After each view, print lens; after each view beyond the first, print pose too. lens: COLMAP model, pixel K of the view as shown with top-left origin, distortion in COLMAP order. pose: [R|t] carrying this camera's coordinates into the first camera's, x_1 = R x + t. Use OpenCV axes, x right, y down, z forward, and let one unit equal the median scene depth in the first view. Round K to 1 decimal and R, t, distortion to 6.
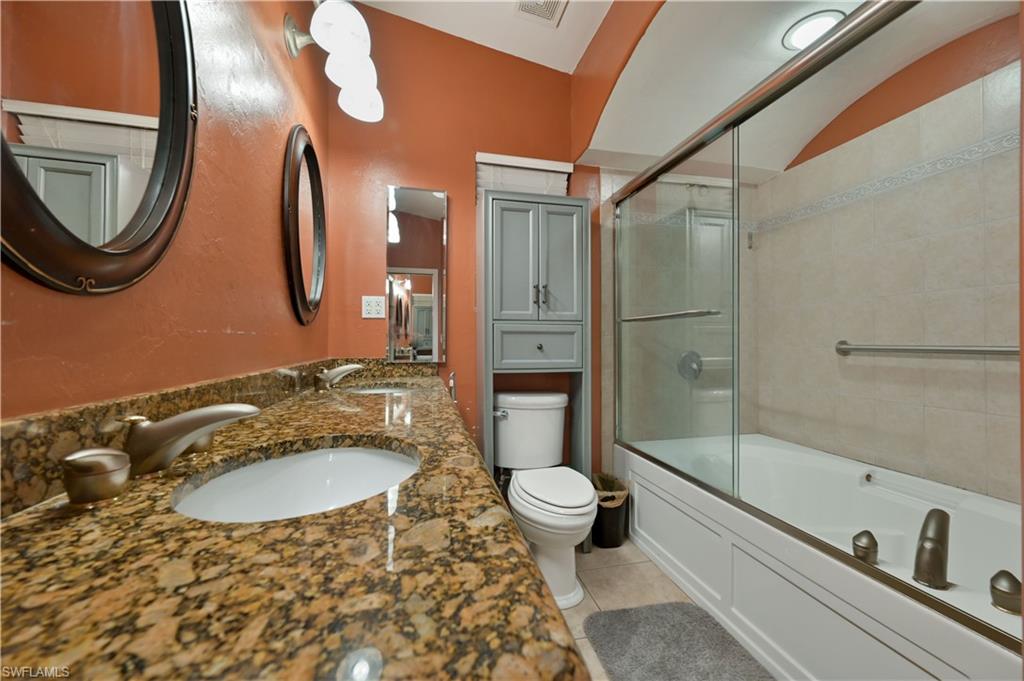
lens RADIAL K [[406.0, 0, 513.0], [0, 406.0, 341.6], [0, 0, 1]] dist [-0.001179, 0.000489]
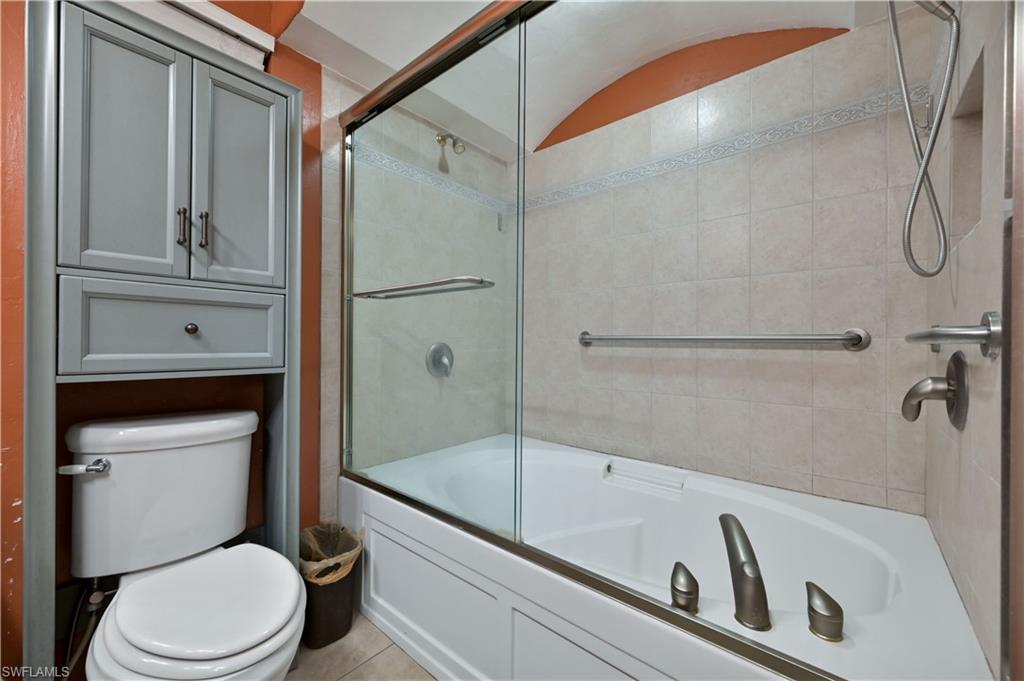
lens RADIAL K [[406.0, 0, 513.0], [0, 406.0, 341.6], [0, 0, 1]] dist [-0.001179, 0.000489]
pose [[0.803050, 0.007917, 0.595859, 0.084773], [-0.008753, 0.999961, -0.001490, 0.025913], [-0.595847, -0.004020, 0.803088, 0.317780]]
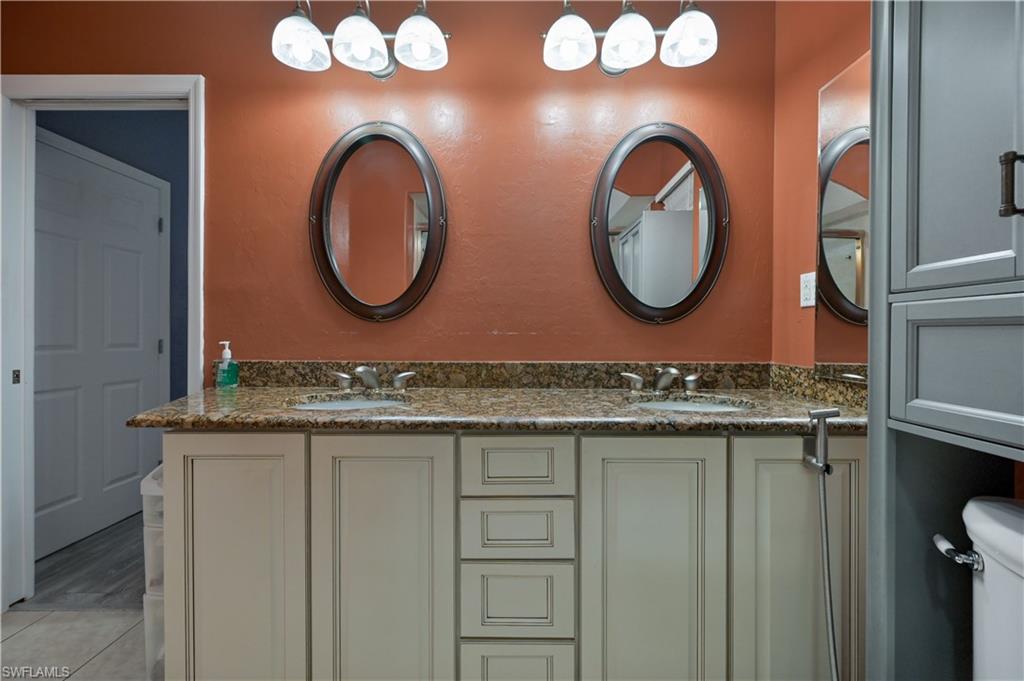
lens RADIAL K [[406.0, 0, 513.0], [0, 406.0, 341.6], [0, 0, 1]] dist [-0.001179, 0.000489]
pose [[-0.232508, 0.017803, -0.972432, 0.394762], [-0.004759, 0.999800, 0.019442, -0.011174], [0.972583, 0.009148, -0.232377, 0.694823]]
